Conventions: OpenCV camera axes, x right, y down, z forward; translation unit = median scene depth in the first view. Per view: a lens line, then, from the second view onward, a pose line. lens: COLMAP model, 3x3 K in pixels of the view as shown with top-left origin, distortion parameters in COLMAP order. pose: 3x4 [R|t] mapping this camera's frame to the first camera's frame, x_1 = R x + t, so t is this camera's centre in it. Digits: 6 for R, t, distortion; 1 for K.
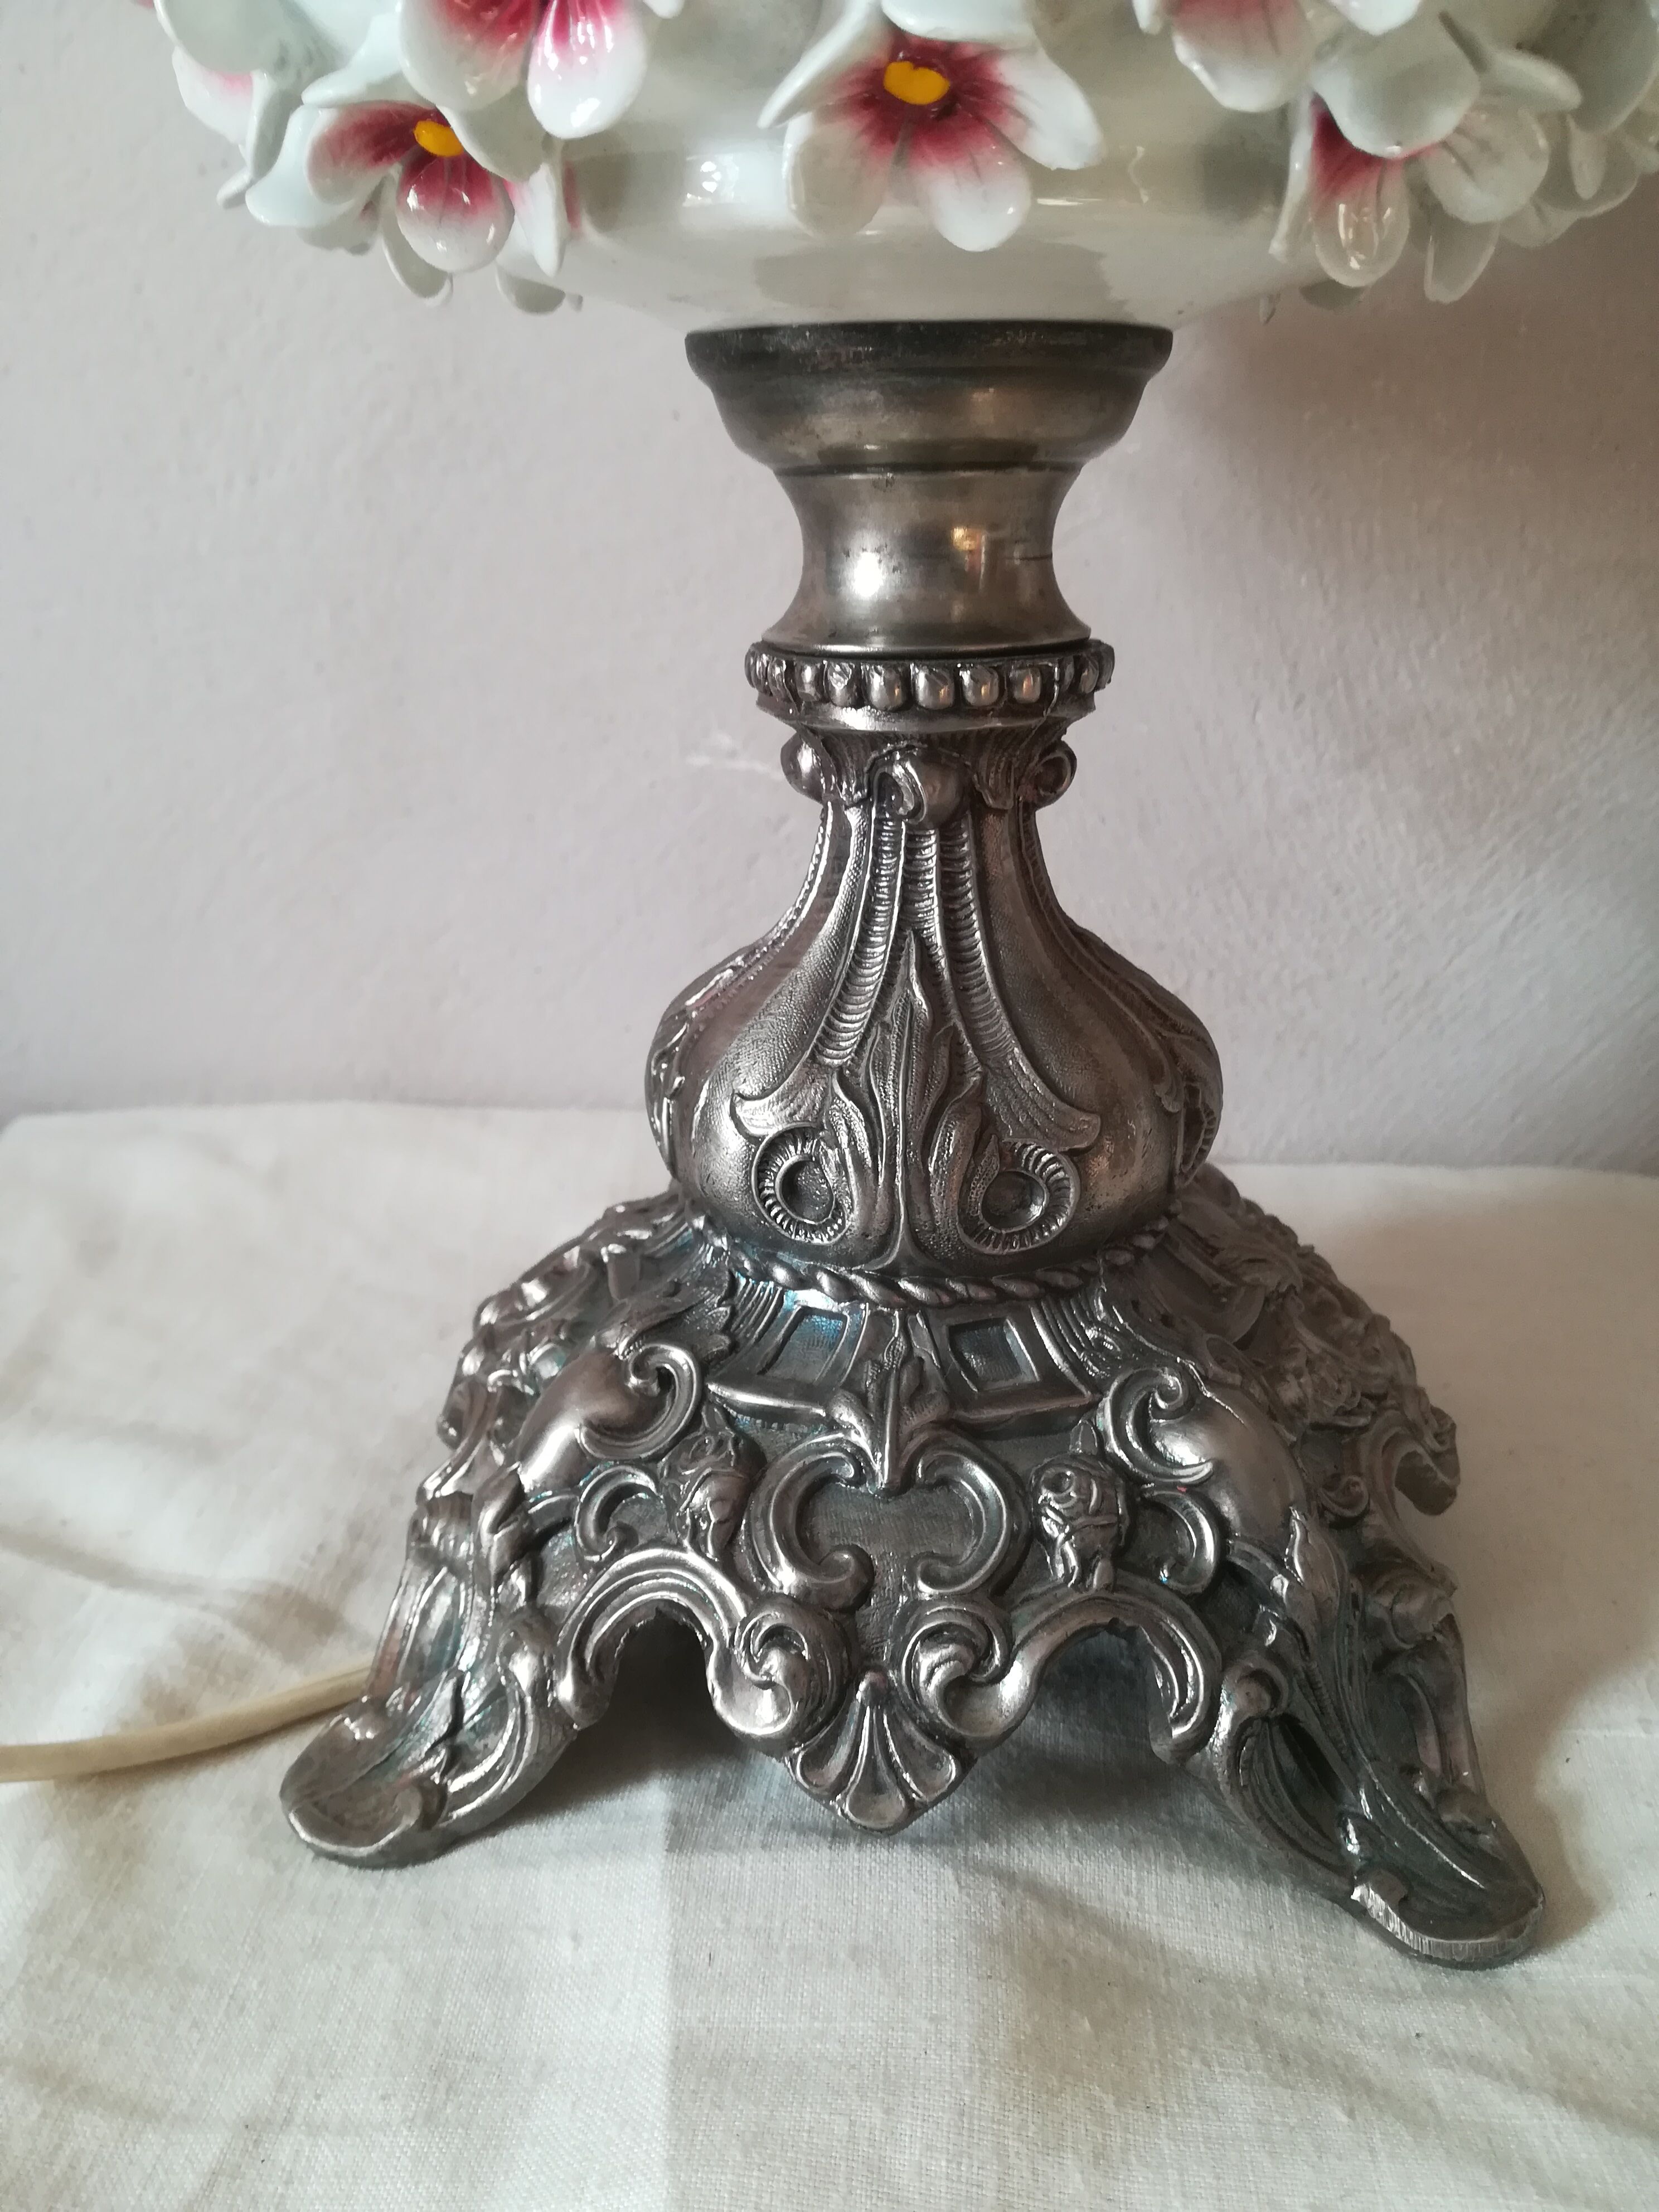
lens RADIAL K [[1695.3, 0, 829.5], [0, 1695.3, 1106.0], [0, 0, 1]] dist [0.033947, -0.073011]
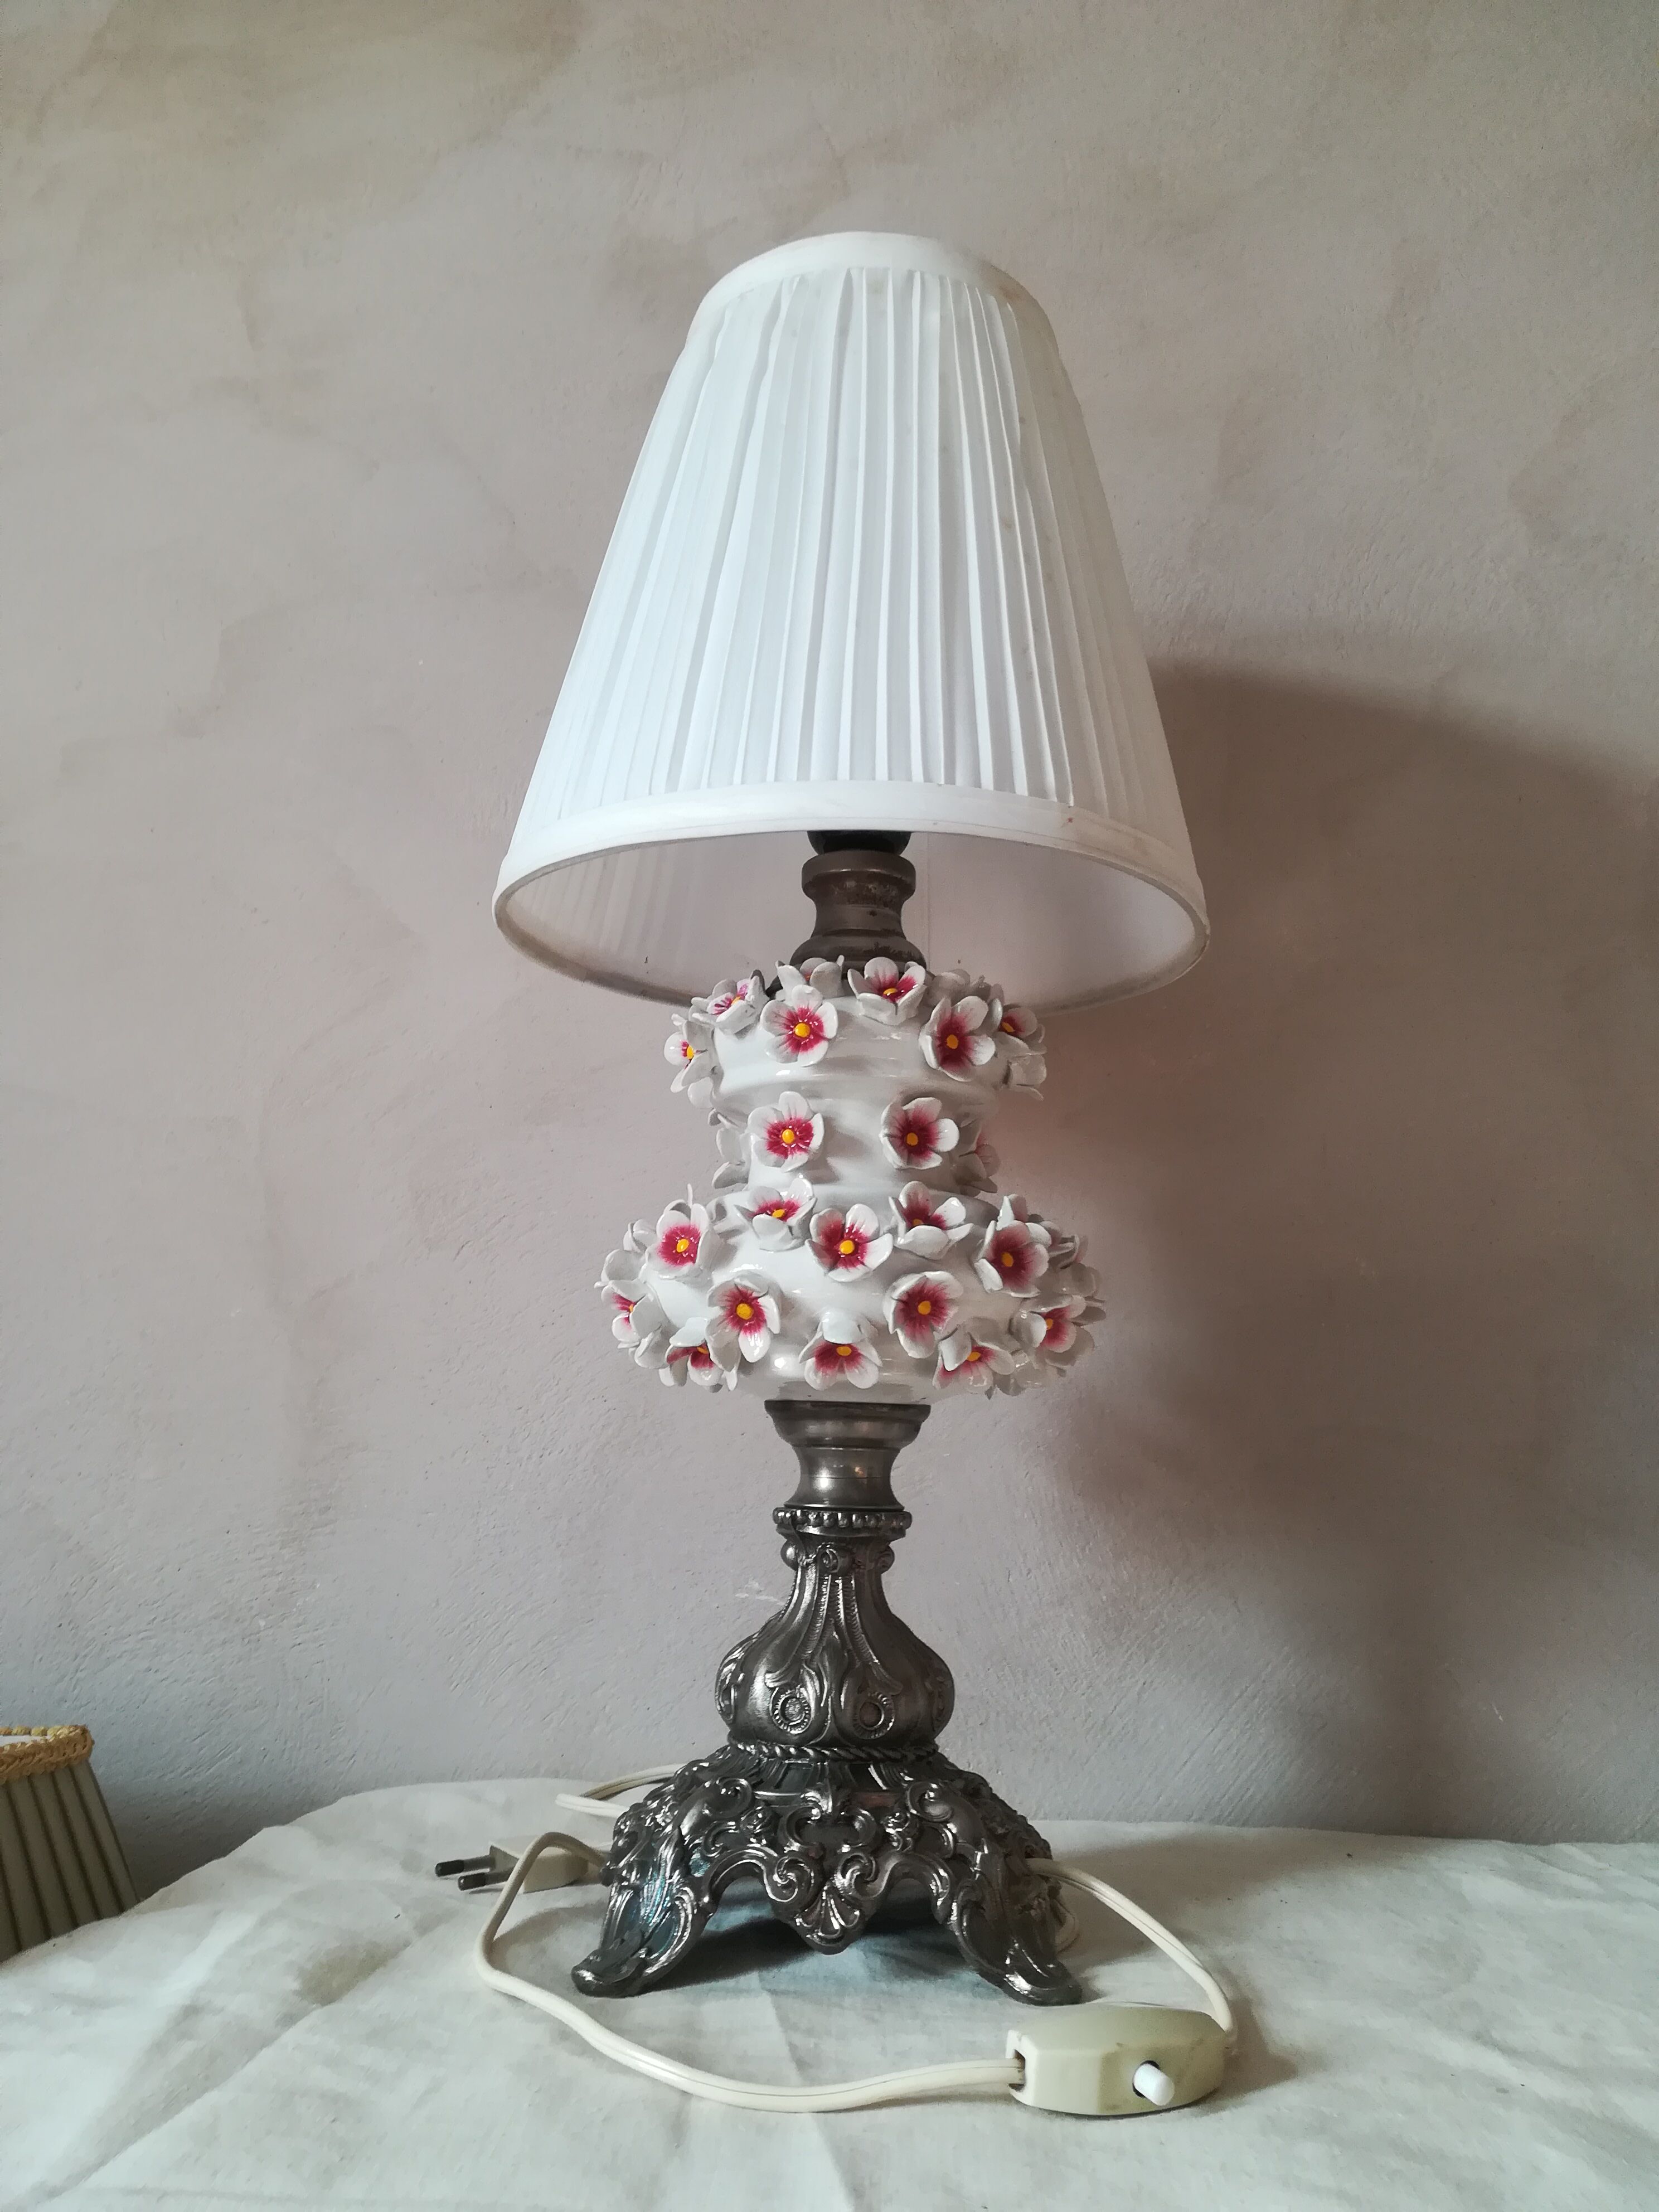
lens RADIAL K [[1695.3, 0, 829.5], [0, 1695.3, 1106.0], [0, 0, 1]] dist [0.033947, -0.073011]
pose [[0.999322, 0.036822, 0.000443, 0.005651], [-0.030029, 0.821803, -0.568980, 0.513976], [-0.021315, 0.568581, 0.822351, -1.102915]]
